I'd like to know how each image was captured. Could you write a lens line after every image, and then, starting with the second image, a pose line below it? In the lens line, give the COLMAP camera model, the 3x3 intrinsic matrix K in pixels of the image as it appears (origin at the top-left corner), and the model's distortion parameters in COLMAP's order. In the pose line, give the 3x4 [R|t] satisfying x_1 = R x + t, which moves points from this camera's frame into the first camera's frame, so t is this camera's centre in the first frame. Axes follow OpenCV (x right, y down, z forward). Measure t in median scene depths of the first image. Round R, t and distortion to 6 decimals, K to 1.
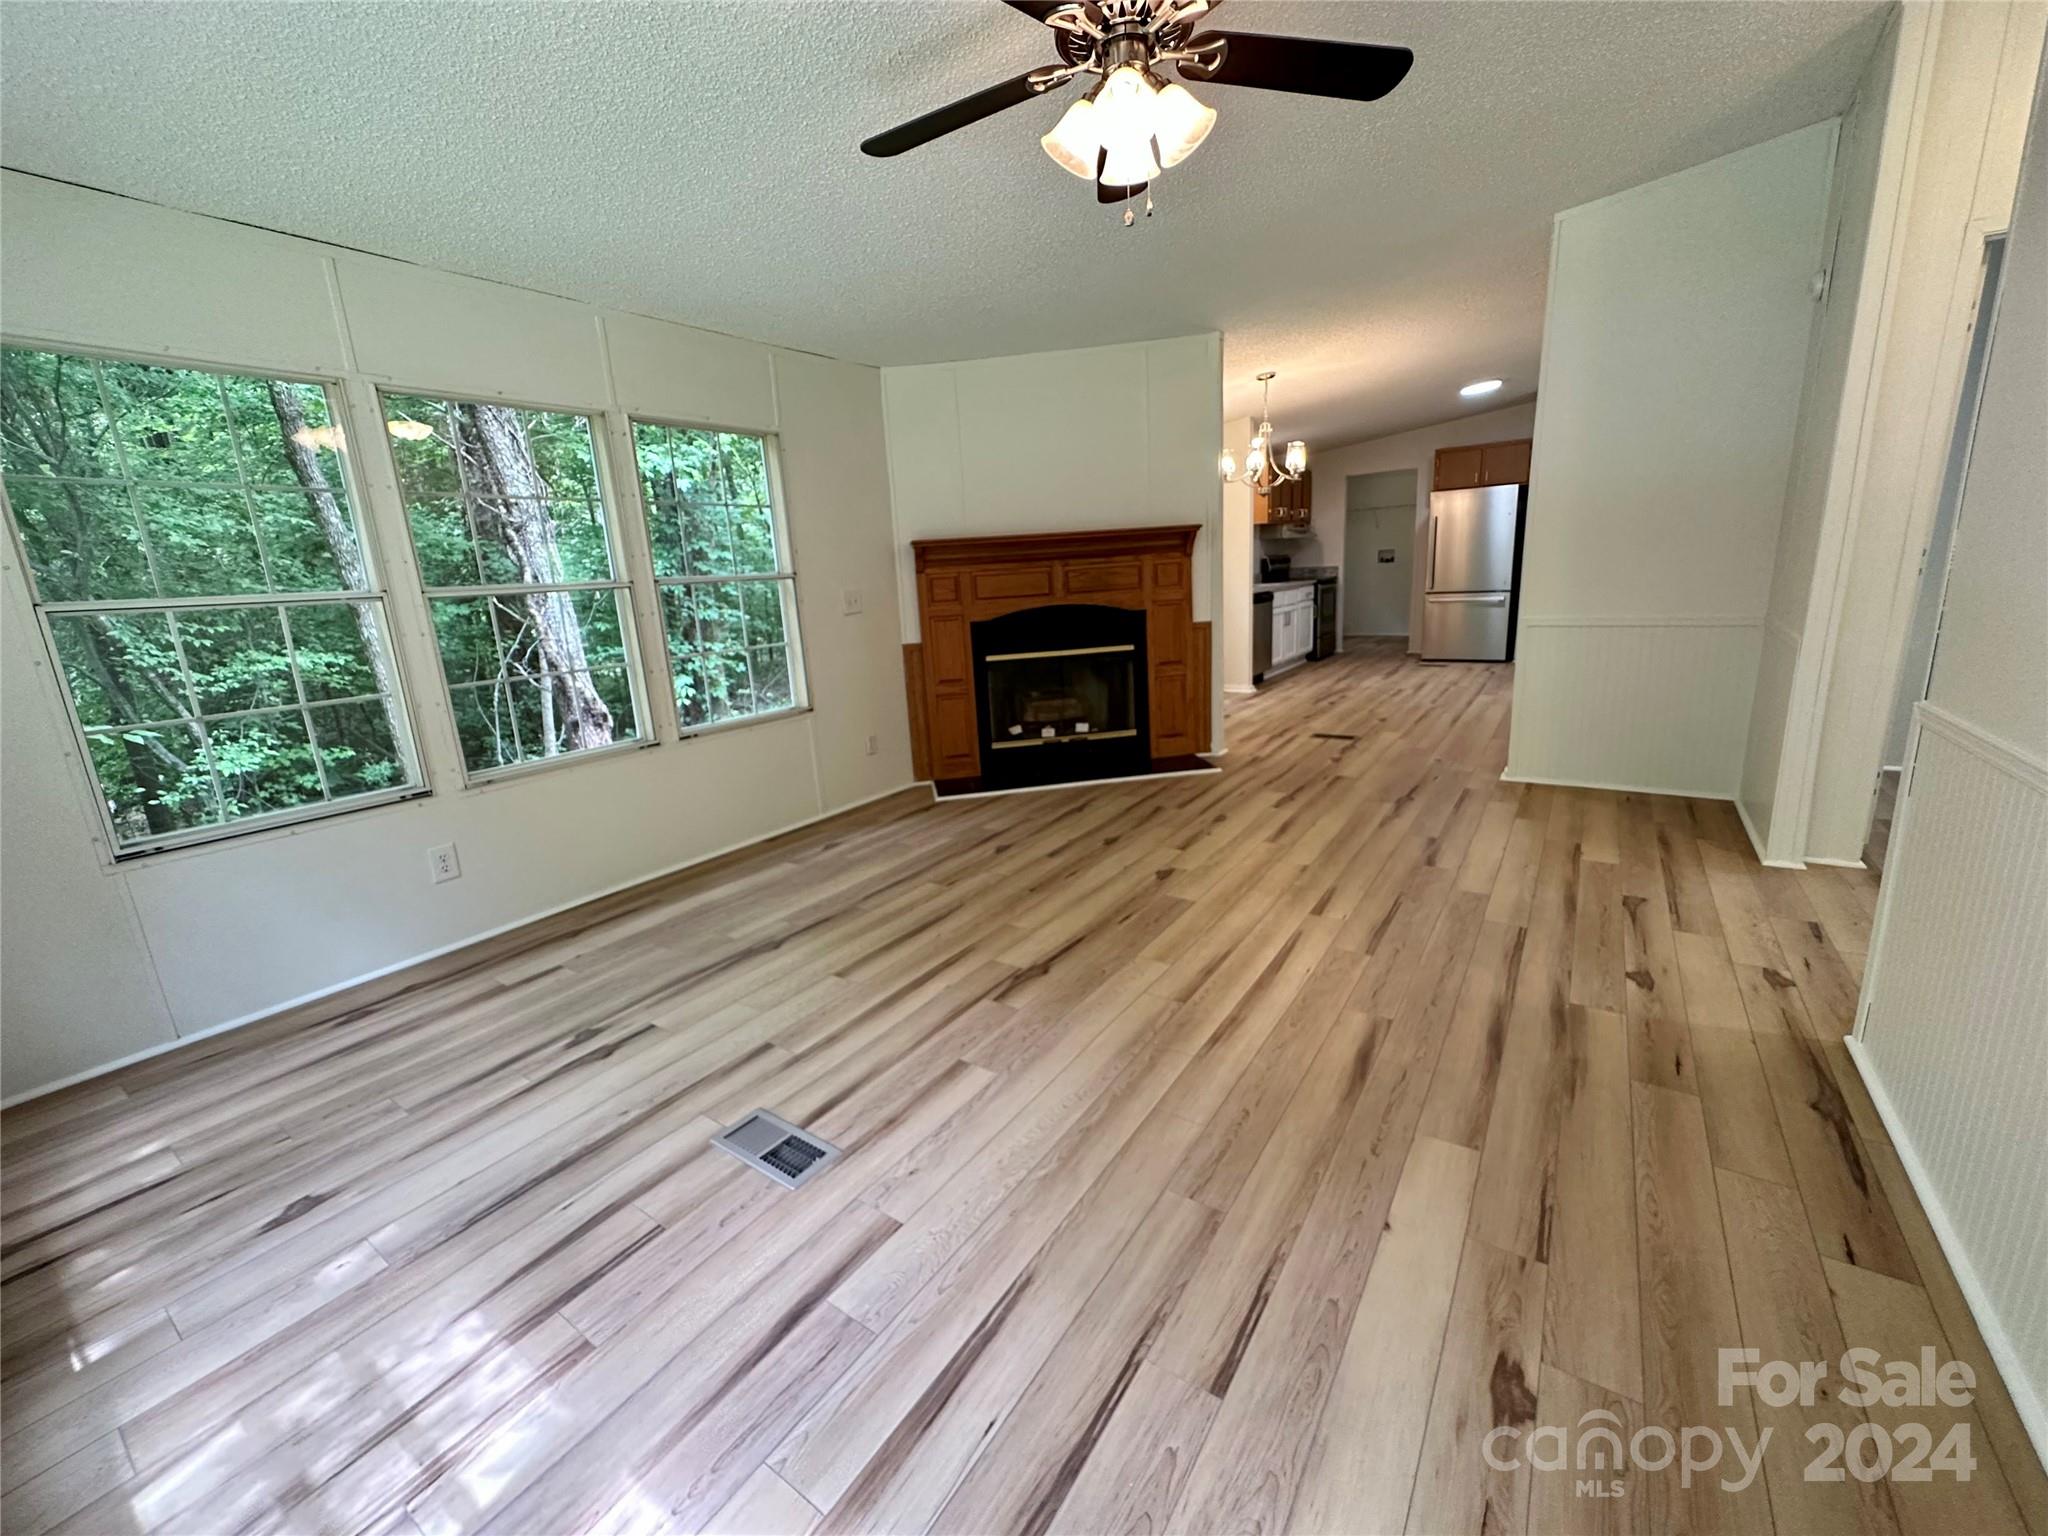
lens RADIAL K [[822.8, 0, 1021.4], [0, 822.8, 765.4], [0, 0, 1]] dist [-0.005182, 0.000171]
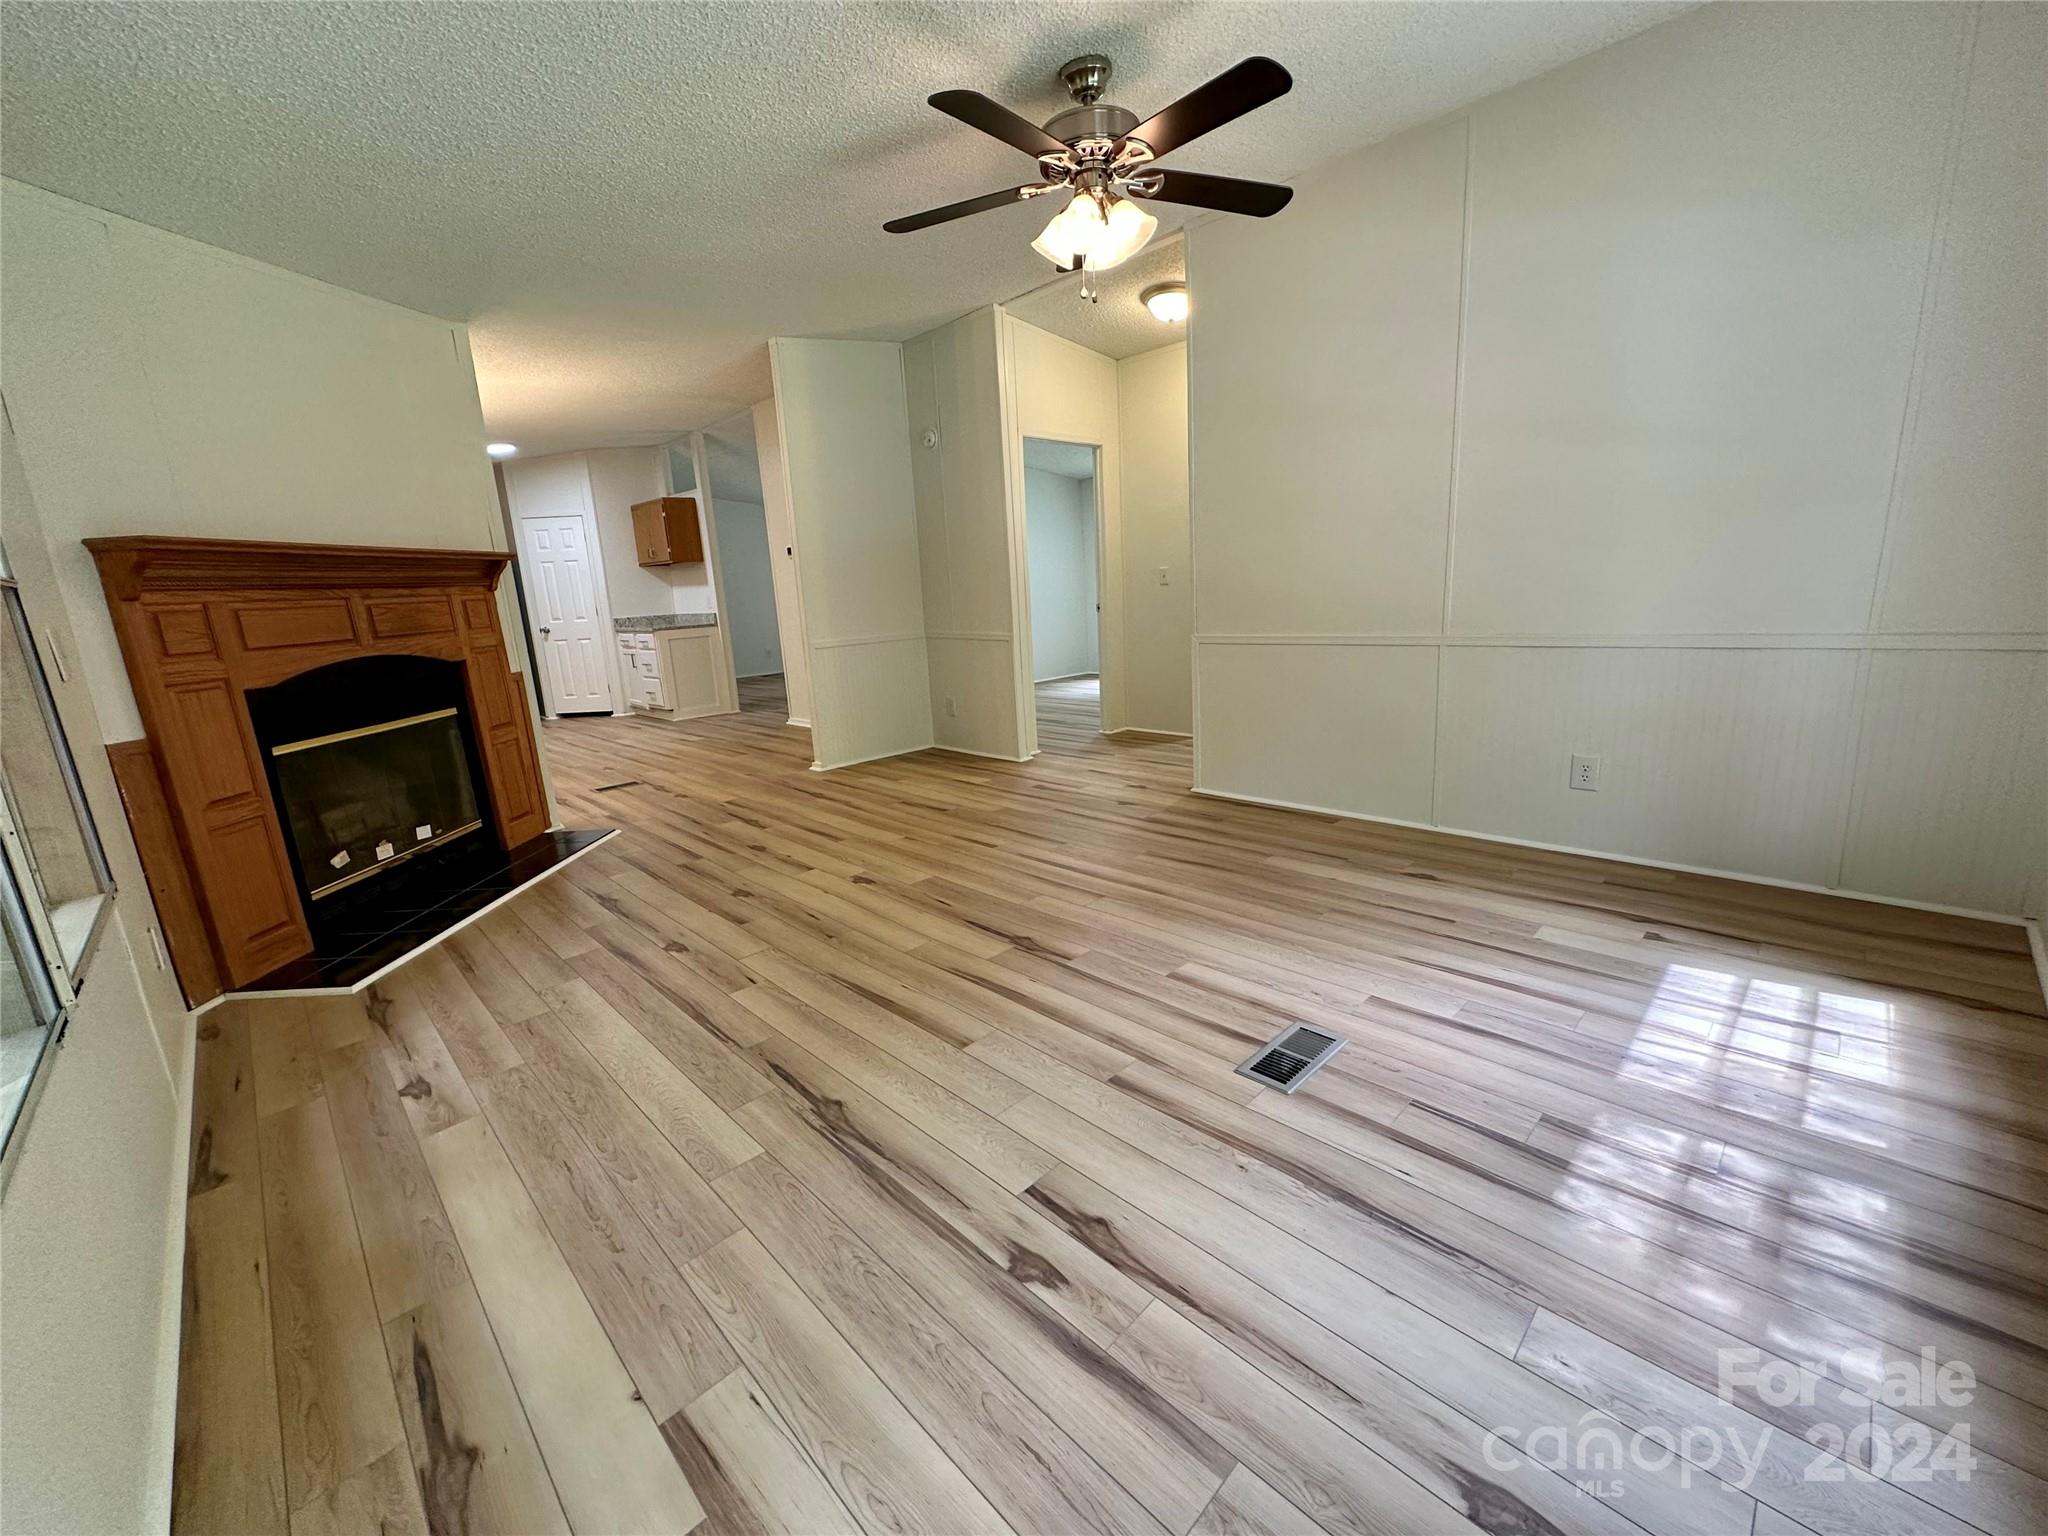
lens RADIAL K [[815.9, 0, 1022.8], [0, 815.9, 765.9], [0, 0, 1]] dist [-0.001430, 0.000356]
pose [[0.196542, -0.169234, 0.965780, -0.674456], [0.271112, 0.955969, 0.112342, -0.056519], [-0.942268, 0.239755, 0.233769, 0.503540]]
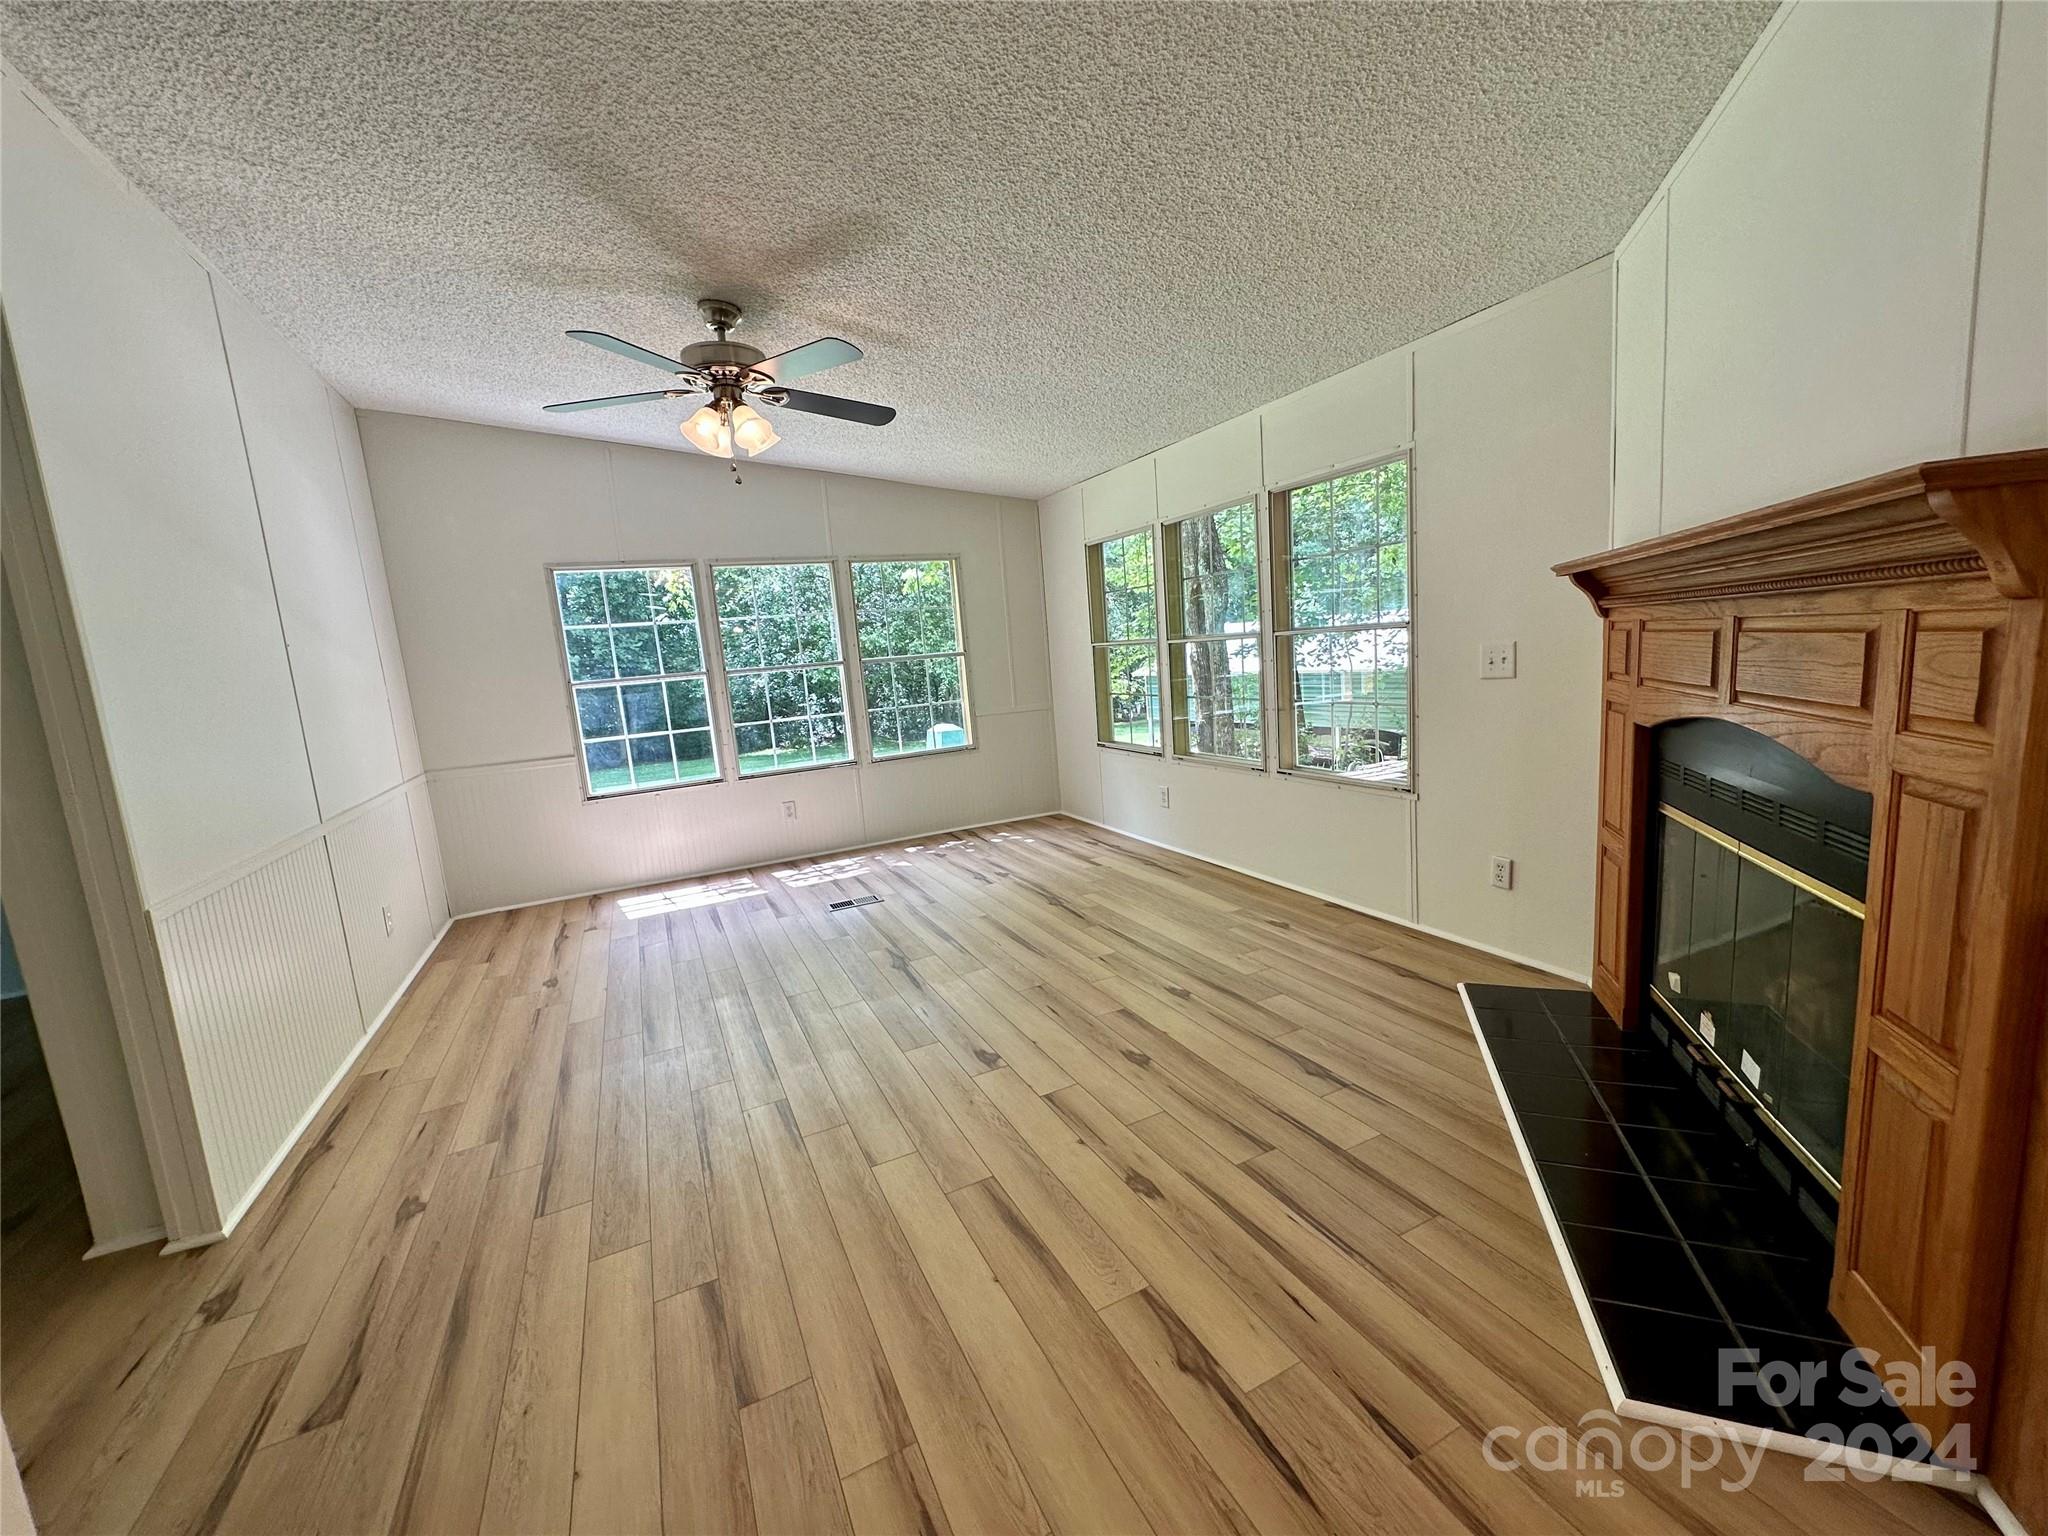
lens RADIAL K [[815.9, 0, 1022.8], [0, 815.9, 765.9], [0, 0, 1]] dist [-0.001430, 0.000356]
pose [[-0.490352, 0.215227, -0.844531, 0.699674], [-0.101710, 0.948273, 0.300721, -0.344106], [0.865569, 0.233356, -0.443097, 1.208439]]
